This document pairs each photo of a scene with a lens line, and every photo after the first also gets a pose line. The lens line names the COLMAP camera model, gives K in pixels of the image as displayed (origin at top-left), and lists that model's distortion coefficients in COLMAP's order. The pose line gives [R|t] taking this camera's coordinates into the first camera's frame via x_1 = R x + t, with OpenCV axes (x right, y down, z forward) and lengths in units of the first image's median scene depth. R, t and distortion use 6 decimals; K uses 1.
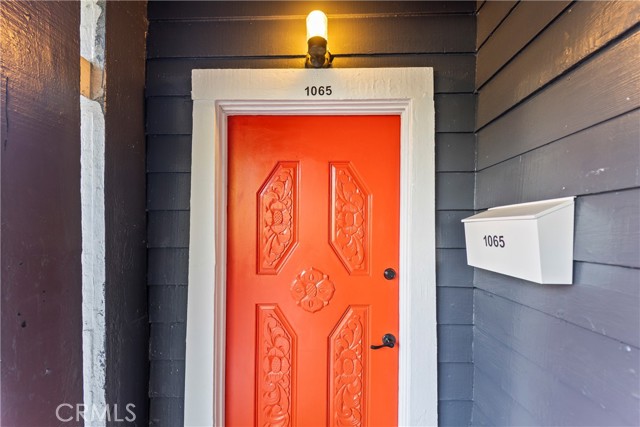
lens RADIAL K [[257.8, 0, 320.1], [0, 257.8, 228.6], [0, 0, 1]] dist [0.000381, 0.000004]
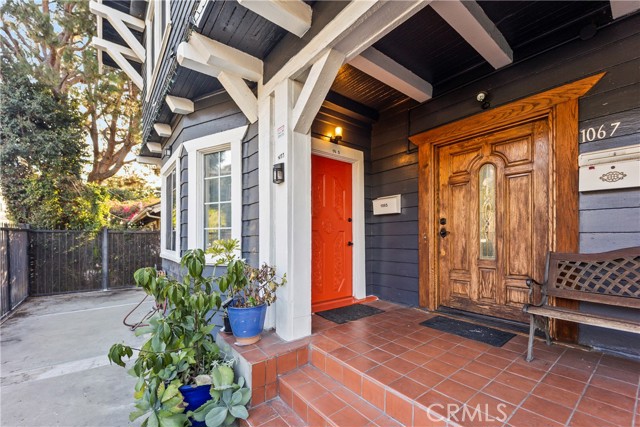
lens RADIAL K [[268.4, 0, 319.9], [0, 268.4, 235.5], [0, 0, 1]] dist [0.000005, -0.000005]
pose [[0.766296, -0.007086, 0.642449, -2.066383], [0.008891, 0.999960, 0.000424, 0.378594], [-0.642427, 0.005387, 0.766328, -1.141218]]
